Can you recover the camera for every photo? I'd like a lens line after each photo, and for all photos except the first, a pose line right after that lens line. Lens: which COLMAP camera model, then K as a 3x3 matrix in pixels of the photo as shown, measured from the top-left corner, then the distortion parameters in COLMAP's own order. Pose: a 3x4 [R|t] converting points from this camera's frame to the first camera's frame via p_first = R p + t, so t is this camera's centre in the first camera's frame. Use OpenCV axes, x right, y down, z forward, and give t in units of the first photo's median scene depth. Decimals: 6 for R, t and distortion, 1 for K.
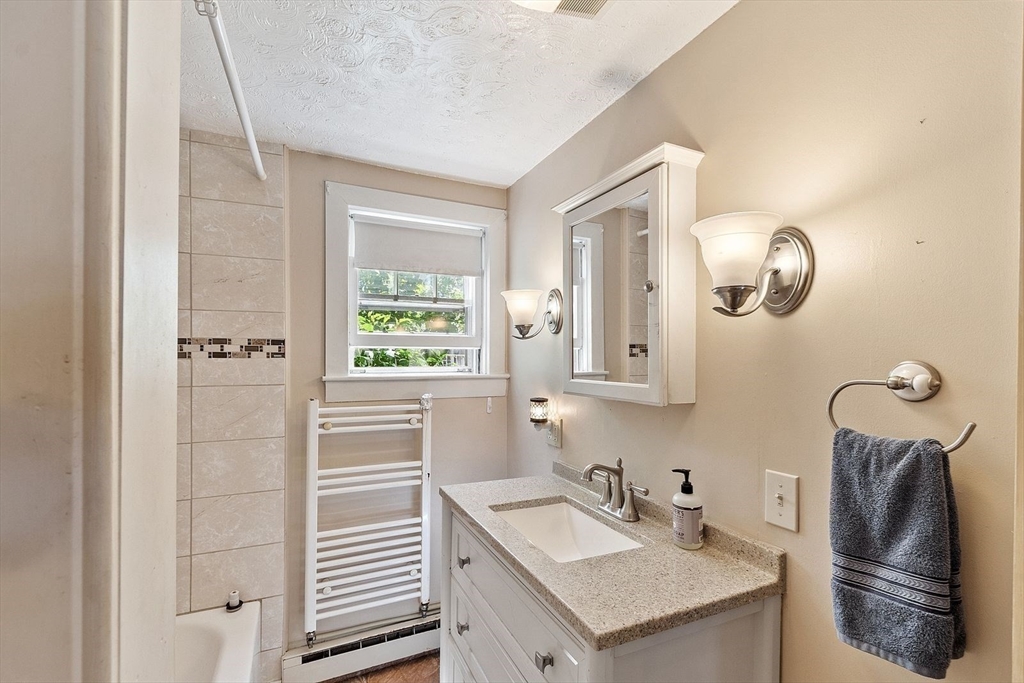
lens RADIAL K [[444.7, 0, 508.0], [0, 444.7, 351.3], [0, 0, 1]] dist [0.002481, 0.000278]
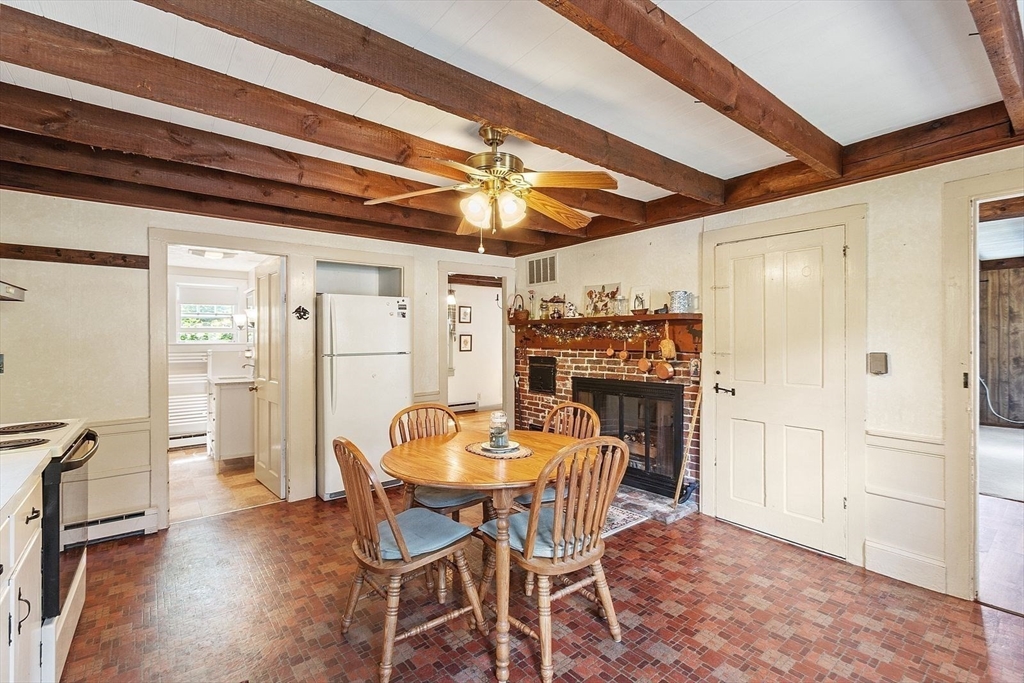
lens RADIAL K [[444.7, 0, 508.0], [0, 444.7, 351.3], [0, 0, 1]] dist [0.002481, 0.000278]
pose [[0.969166, 0.006773, 0.246317, 0.924420], [-0.010172, 0.999870, 0.012529, 0.054148], [-0.246200, -0.014648, 0.969108, -2.116277]]
